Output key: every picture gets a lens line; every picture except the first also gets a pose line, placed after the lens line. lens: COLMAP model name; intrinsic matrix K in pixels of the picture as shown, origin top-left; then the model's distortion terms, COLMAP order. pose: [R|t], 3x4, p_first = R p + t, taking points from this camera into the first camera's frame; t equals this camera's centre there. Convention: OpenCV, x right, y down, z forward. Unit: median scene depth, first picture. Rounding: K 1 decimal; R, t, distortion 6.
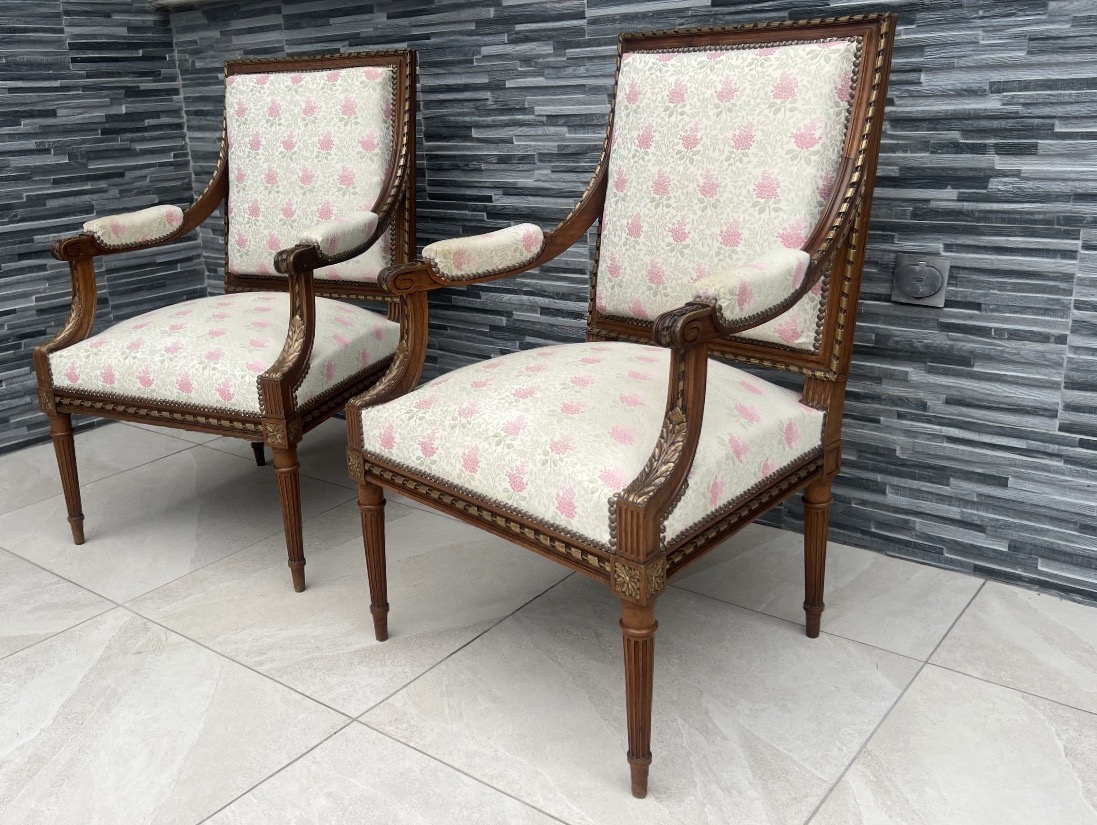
lens RADIAL K [[1045.1, 0, 501.2], [0, 1045.1, 410.9], [0, 0, 1]] dist [0.018680, 0.000000]
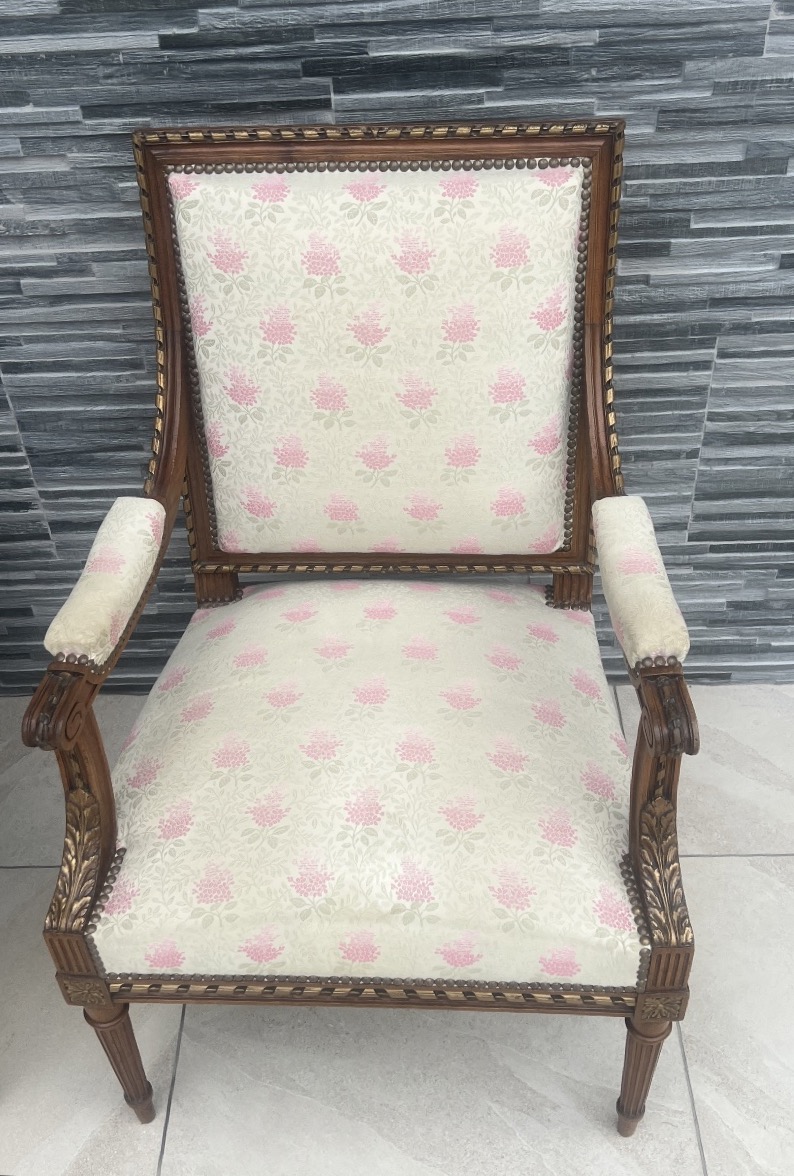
lens RADIAL K [[1183.0, 0, 388.2], [0, 1183.0, 589.8], [0, 0, 1]] dist [0.030483, 0.000000]
pose [[0.788014, -0.400051, 0.467967, -0.126565], [0.196838, 0.883925, 0.424183, -0.355031], [-0.583342, -0.242149, 0.775291, 0.314569]]
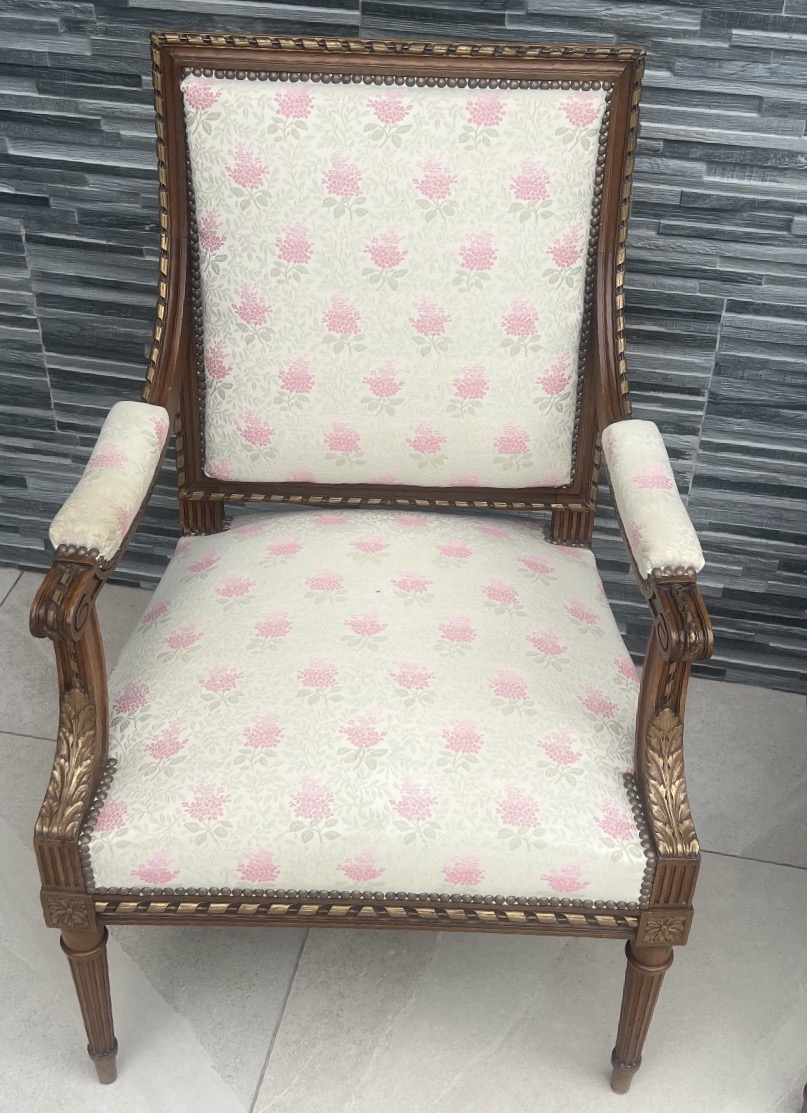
lens RADIAL K [[1342.8, 0, 412.6], [0, 1342.8, 555.5], [0, 0, 1]] dist [0.051937, 0.000000]
pose [[0.884757, -0.232733, 0.403783, -0.446582], [0.078761, 0.928593, 0.362645, -0.378062], [-0.459350, -0.289050, 0.839909, 0.438857]]
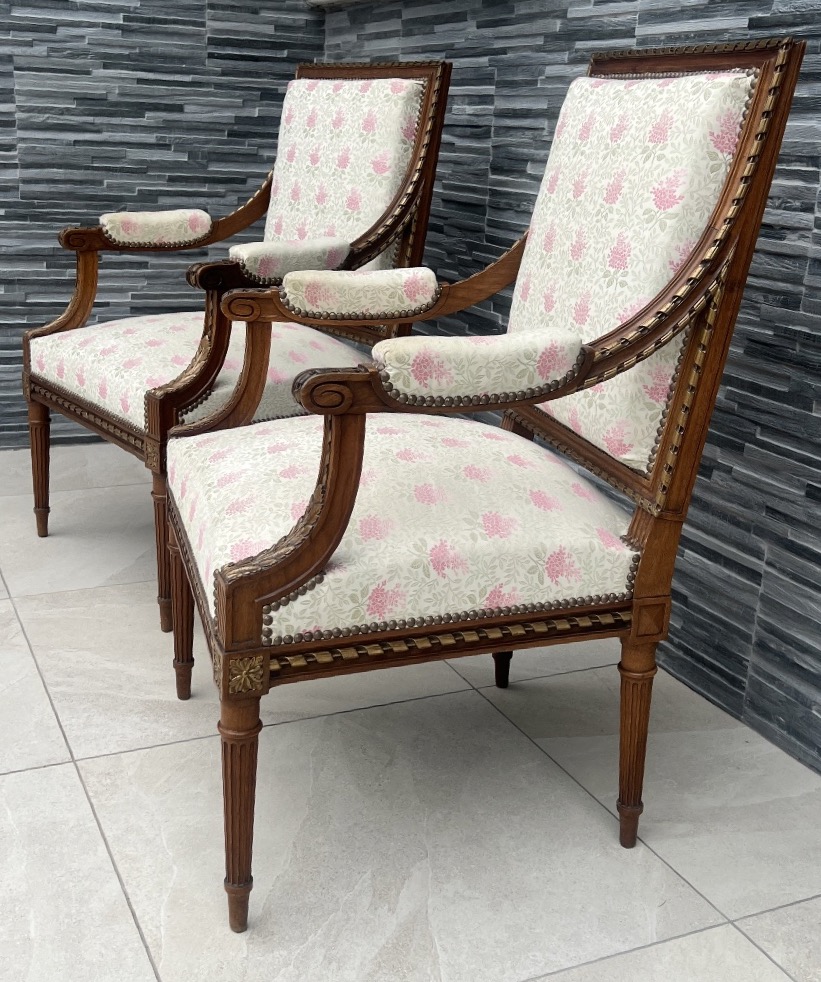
lens RADIAL K [[1233.5, 0, 405.0], [0, 1233.5, 498.7], [0, 0, 1]] dist [0.028631, 0.000000]
pose [[0.891026, 0.210527, -0.402183, 0.392625], [-0.213418, 0.976214, 0.038187, -0.027600], [0.400656, 0.051807, 0.914763, 0.078294]]
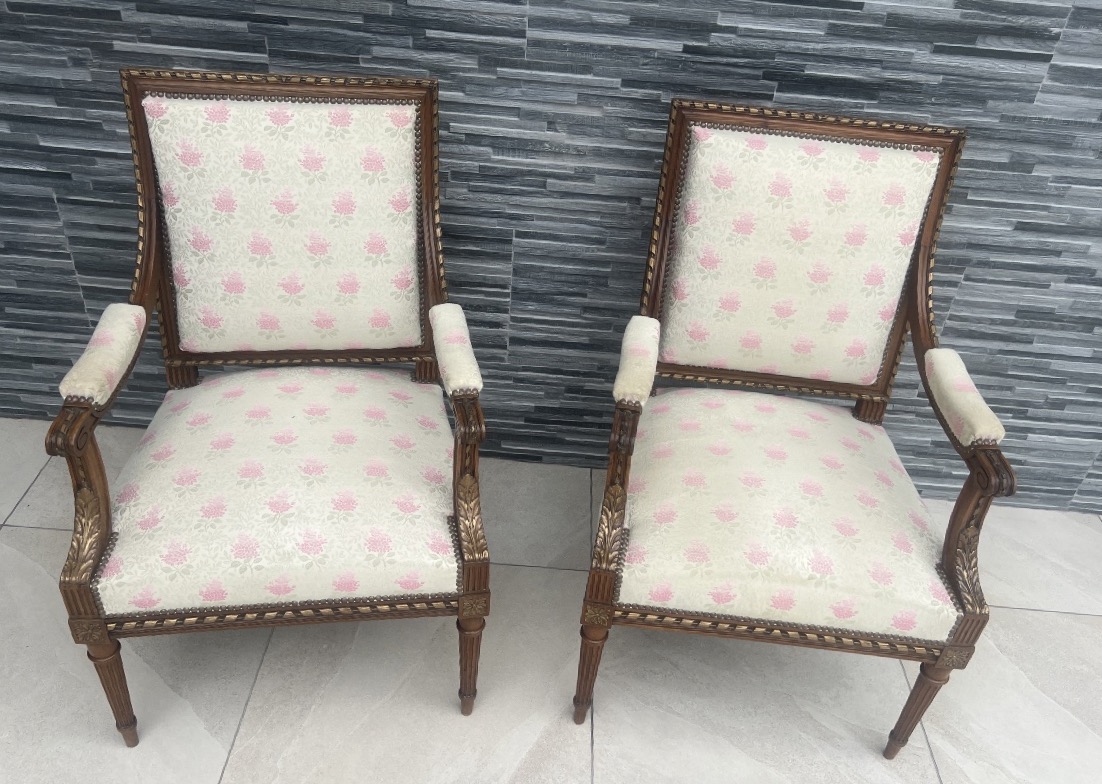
lens RADIAL K [[906.1, 0, 553.5], [0, 906.1, 394.2], [0, 0, 1]] dist [0.024798, -0.004021]
pose [[0.794403, -0.273923, 0.542116, -0.416239], [0.072097, 0.928748, 0.363633, -0.384329], [-0.603097, -0.249786, 0.757550, 0.332410]]
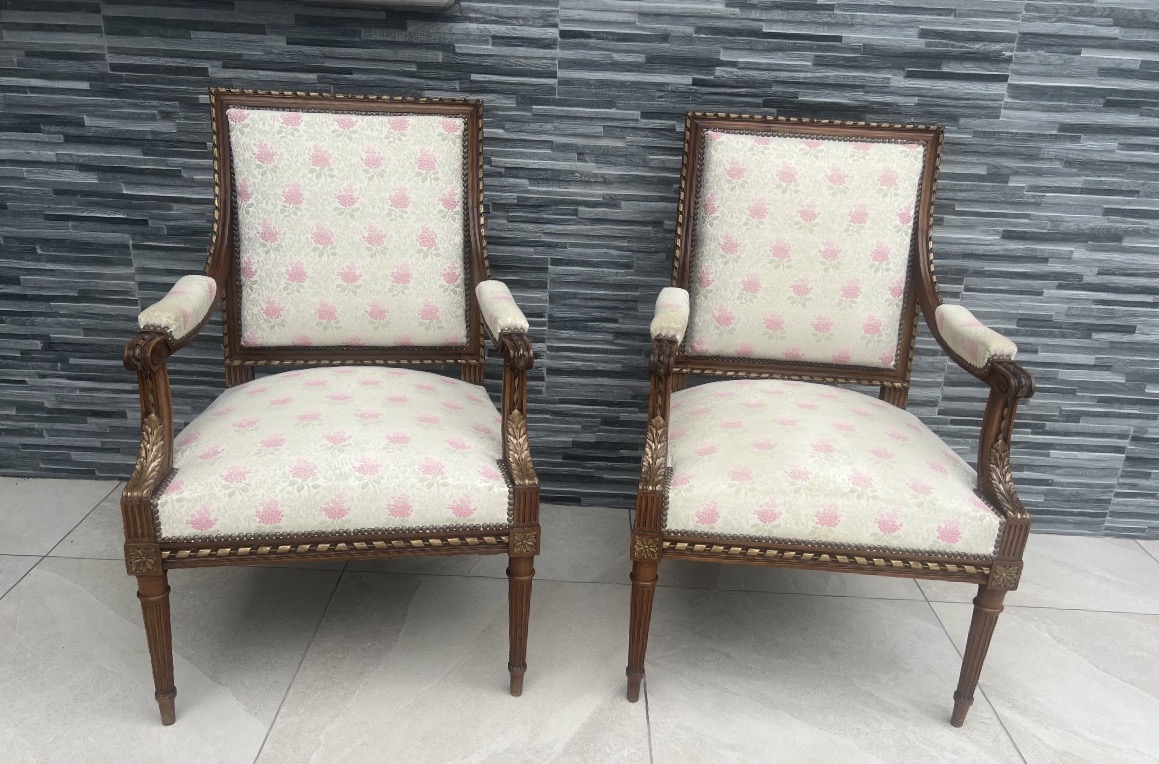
lens RADIAL K [[906.2, 0, 584.0], [0, 906.2, 400.7], [0, 0, 1]] dist [0.030611, -0.012647]
pose [[0.780583, -0.149894, 0.606813, -0.508215], [0.104900, 0.988466, 0.109229, -0.159090], [-0.616187, -0.021607, 0.787303, 0.274855]]
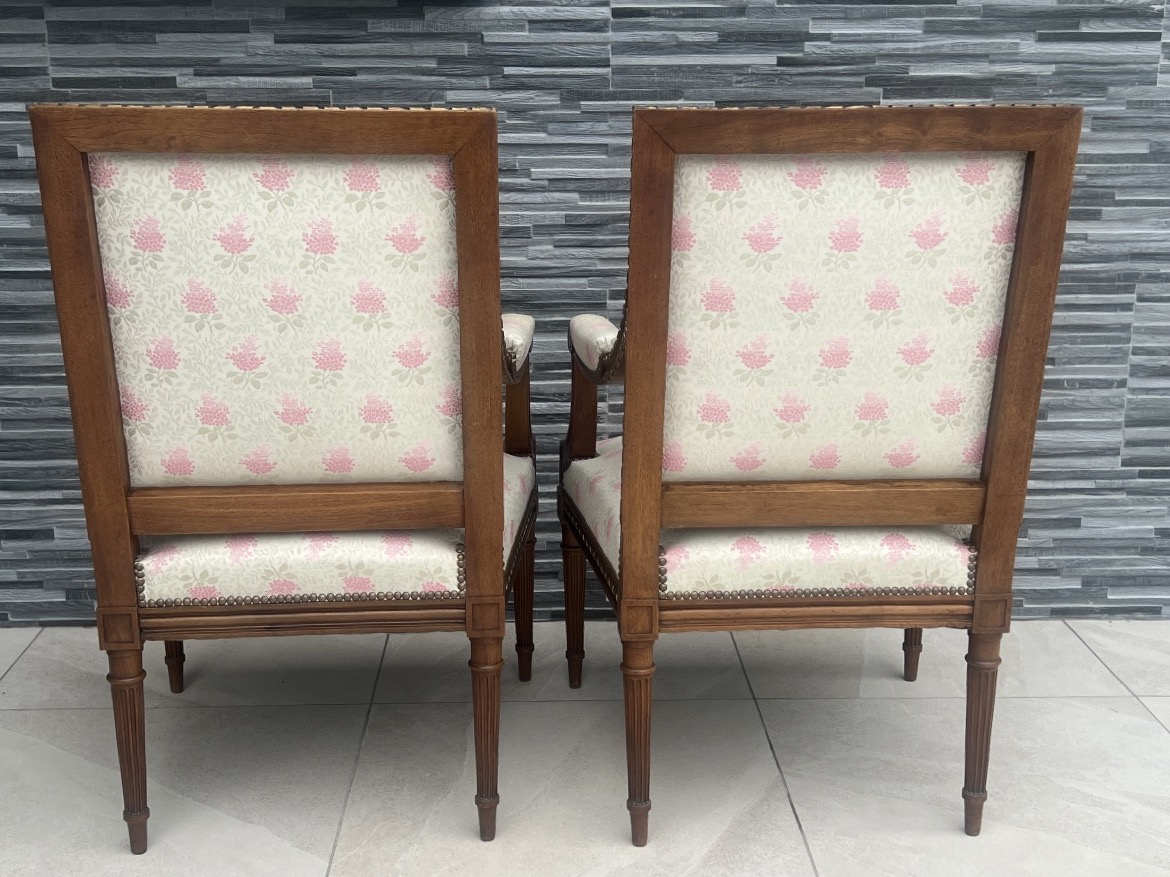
lens RADIAL K [[1443.2, 0, 589.3], [0, 1443.2, 444.6], [0, 0, 1]] dist [0.047834, 0.000000]
pose [[0.755246, -0.121329, 0.644114, -0.737783], [0.165907, 0.986102, -0.008784, -0.070388], [-0.634096, 0.113497, 0.764879, 0.162112]]
